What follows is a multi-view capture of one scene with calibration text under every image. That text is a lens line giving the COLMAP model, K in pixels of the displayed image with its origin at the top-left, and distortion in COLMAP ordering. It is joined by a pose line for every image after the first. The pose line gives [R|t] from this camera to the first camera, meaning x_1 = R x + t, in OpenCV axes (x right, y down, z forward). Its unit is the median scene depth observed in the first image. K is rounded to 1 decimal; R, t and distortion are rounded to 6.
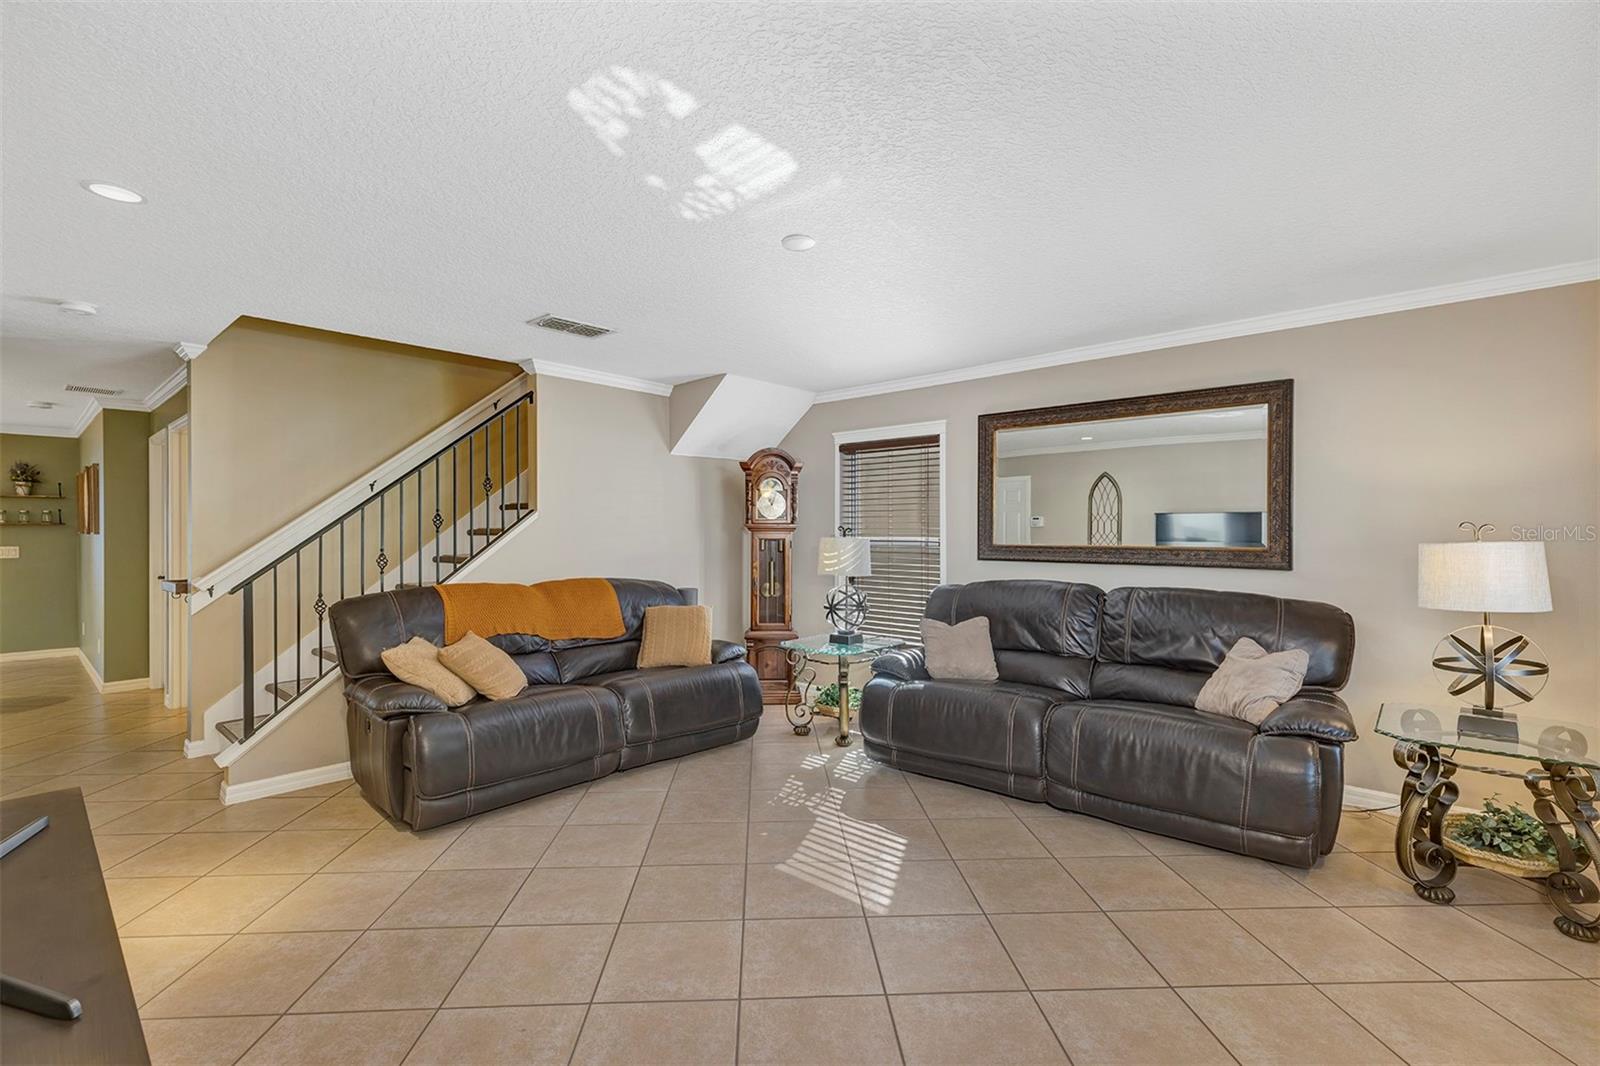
lens RADIAL K [[720.3, 0, 793.1], [0, 720.3, 532.1], [0, 0, 1]] dist [0.007764, -0.001744]
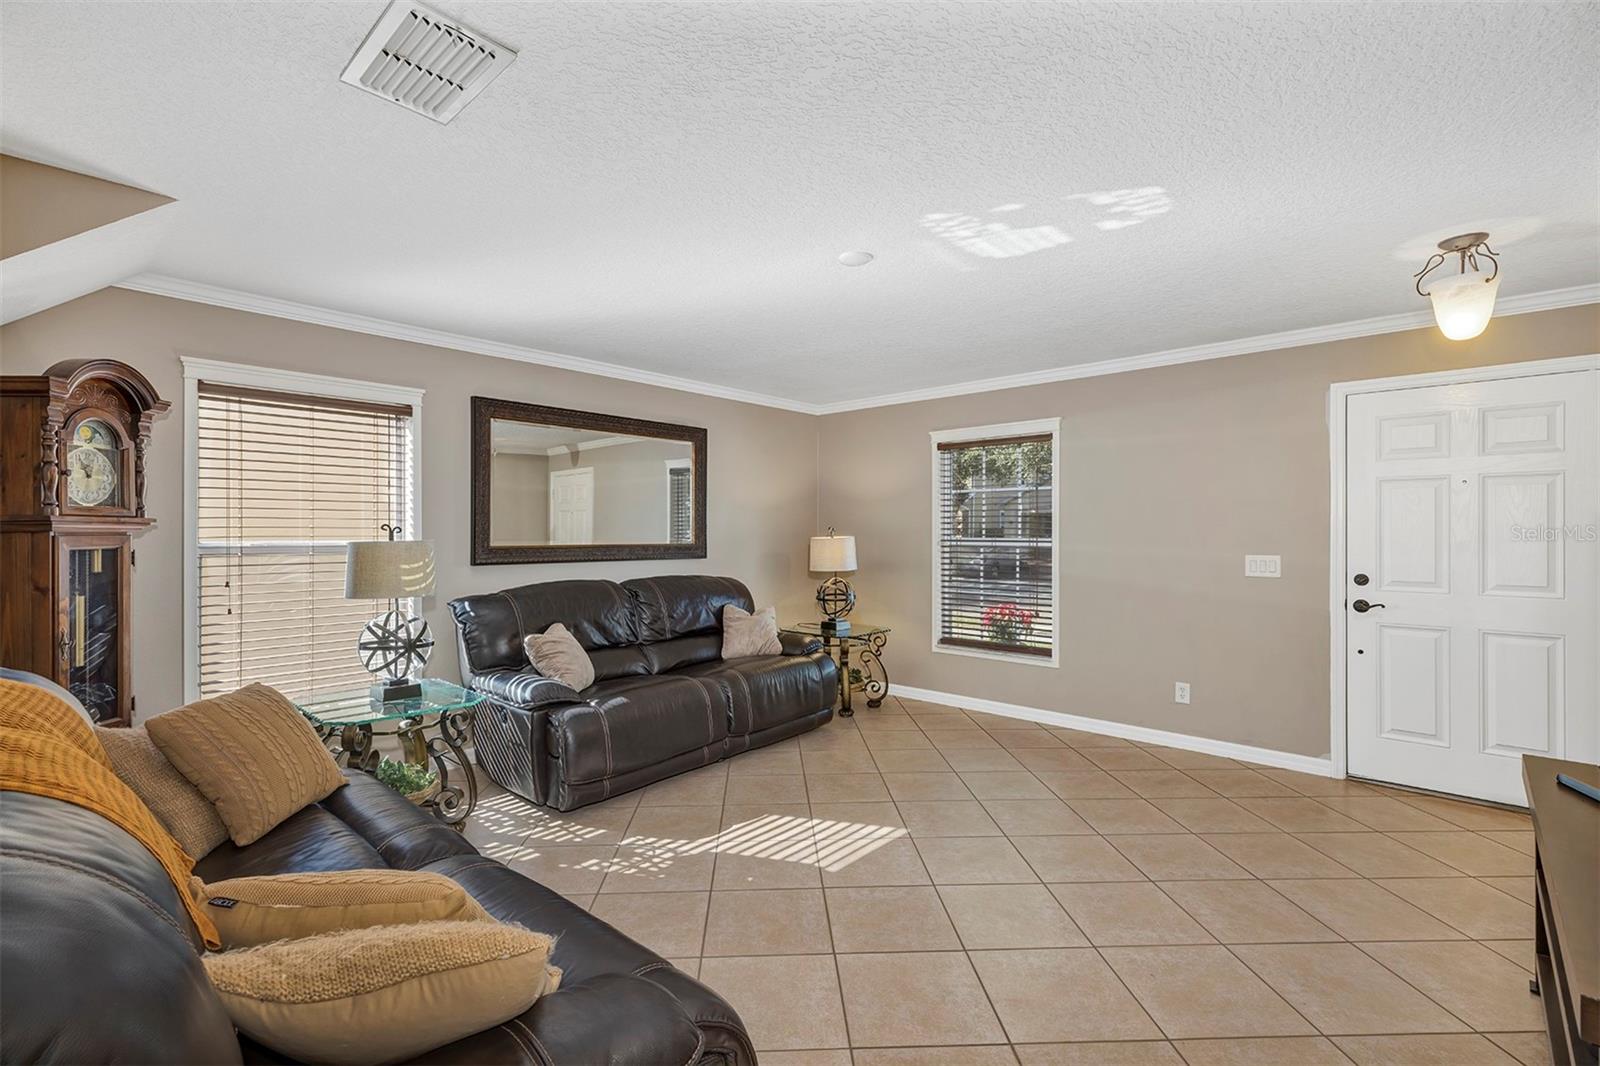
lens RADIAL K [[720.3, 0, 792.5], [0, 720.3, 532.9], [0, 0, 1]] dist [0.007764, -0.001744]
pose [[0.001415, -0.001826, 0.999997, -0.788148], [0.001341, 0.999997, 0.001824, -0.001117], [-0.999998, 0.001339, 0.001418, 0.820710]]
